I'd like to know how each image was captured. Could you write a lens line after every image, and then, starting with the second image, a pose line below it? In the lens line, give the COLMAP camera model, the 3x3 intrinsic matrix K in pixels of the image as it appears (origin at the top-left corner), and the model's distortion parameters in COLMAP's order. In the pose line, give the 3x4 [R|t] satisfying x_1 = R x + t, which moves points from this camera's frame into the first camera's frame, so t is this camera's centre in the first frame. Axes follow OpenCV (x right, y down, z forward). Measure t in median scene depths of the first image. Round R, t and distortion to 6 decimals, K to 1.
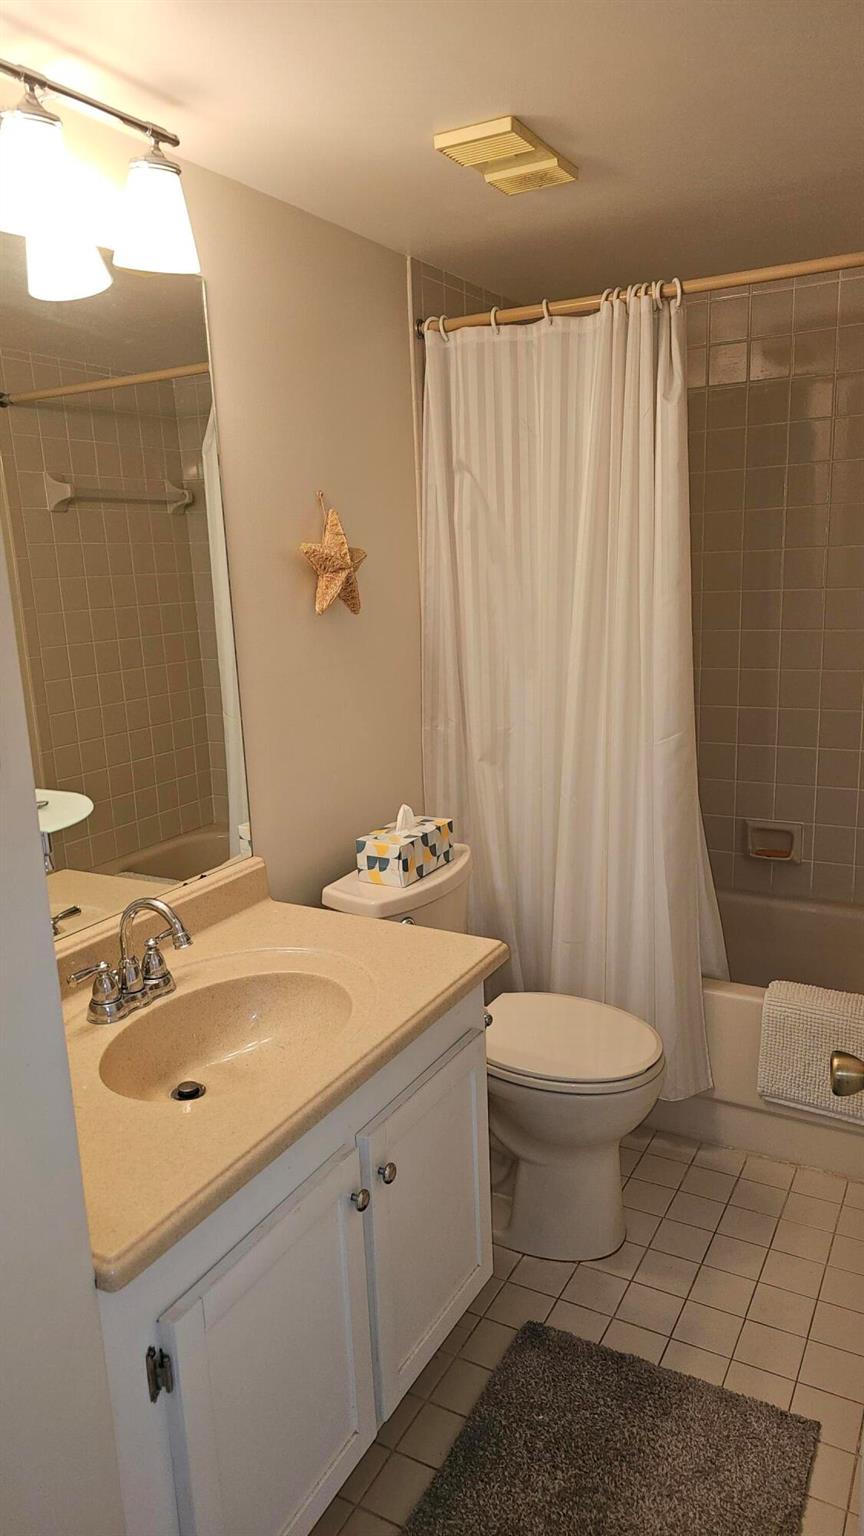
lens RADIAL K [[1021.0, 0, 435.0], [0, 1021.0, 770.7], [0, 0, 1]] dist [0.061895, -0.051527]
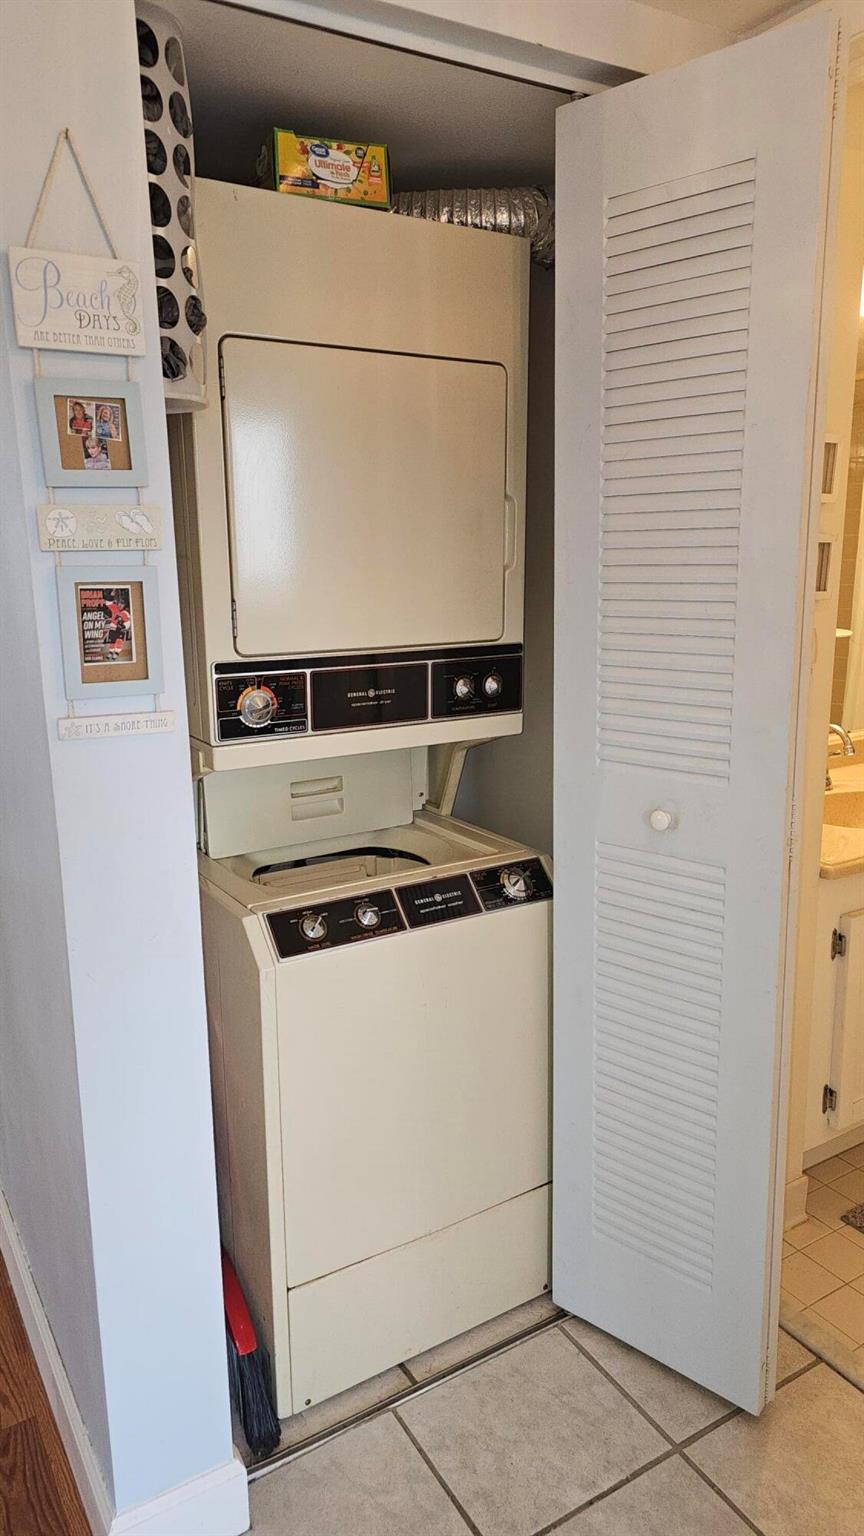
lens RADIAL K [[1021.0, 0, 437.7], [0, 1021.0, 761.6], [0, 0, 1]] dist [0.061895, -0.051527]
pose [[0.868732, 0.130843, -0.477687, -0.040127], [-0.121197, 0.991311, 0.051118, 0.195519], [0.480225, 0.013486, 0.877042, -0.747015]]
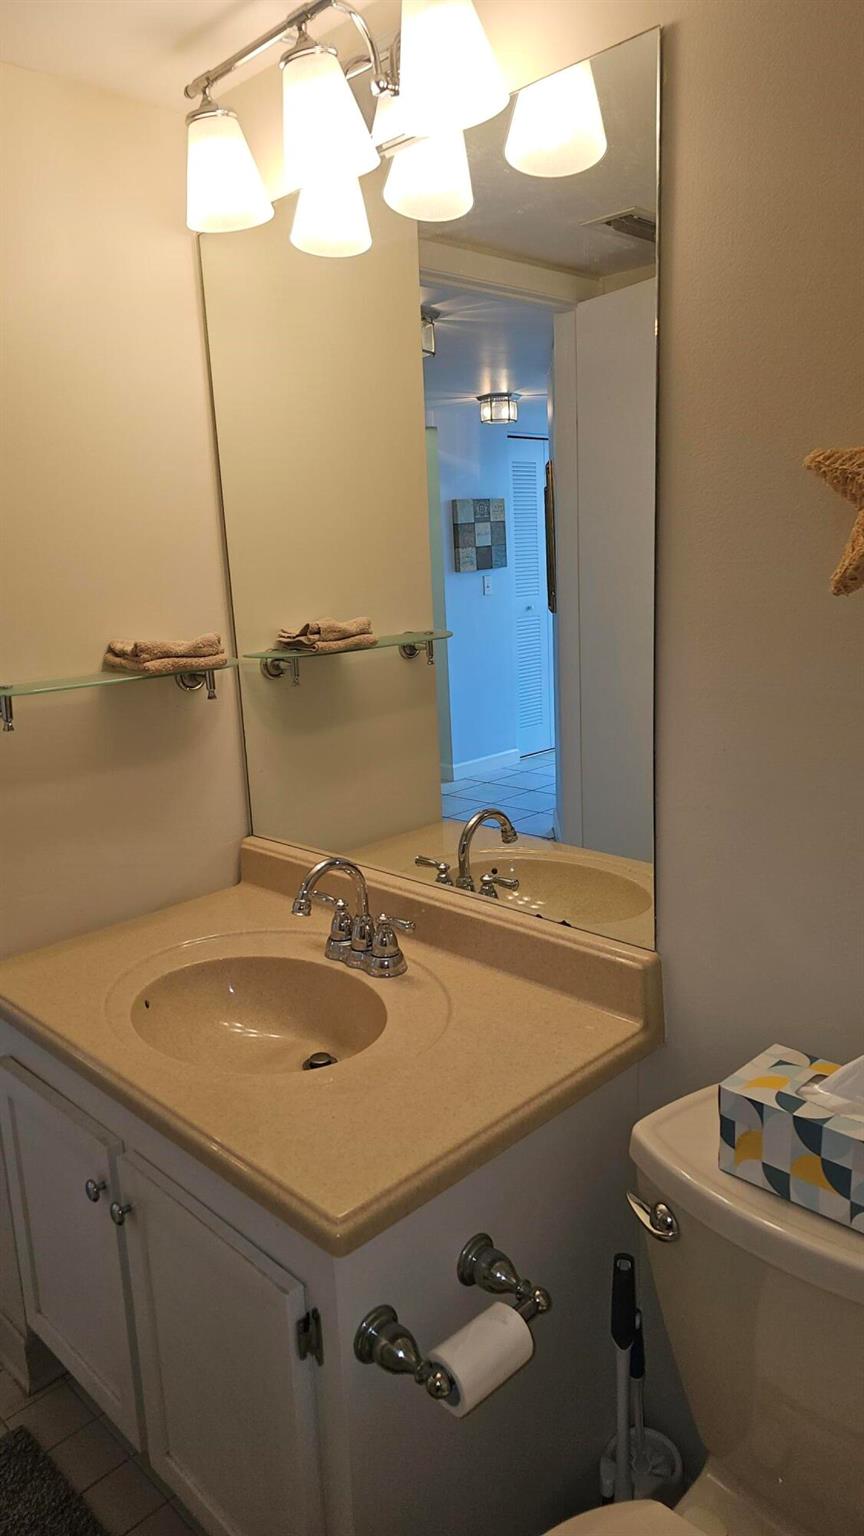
lens RADIAL K [[1021.0, 0, 424.7], [0, 1021.0, 763.3], [0, 0, 1]] dist [0.061895, -0.051527]
pose [[-0.283583, 0.252009, -0.925241, 0.620476], [-0.149779, 0.941369, 0.302309, -0.291169], [0.947178, 0.224312, -0.229211, 1.393901]]
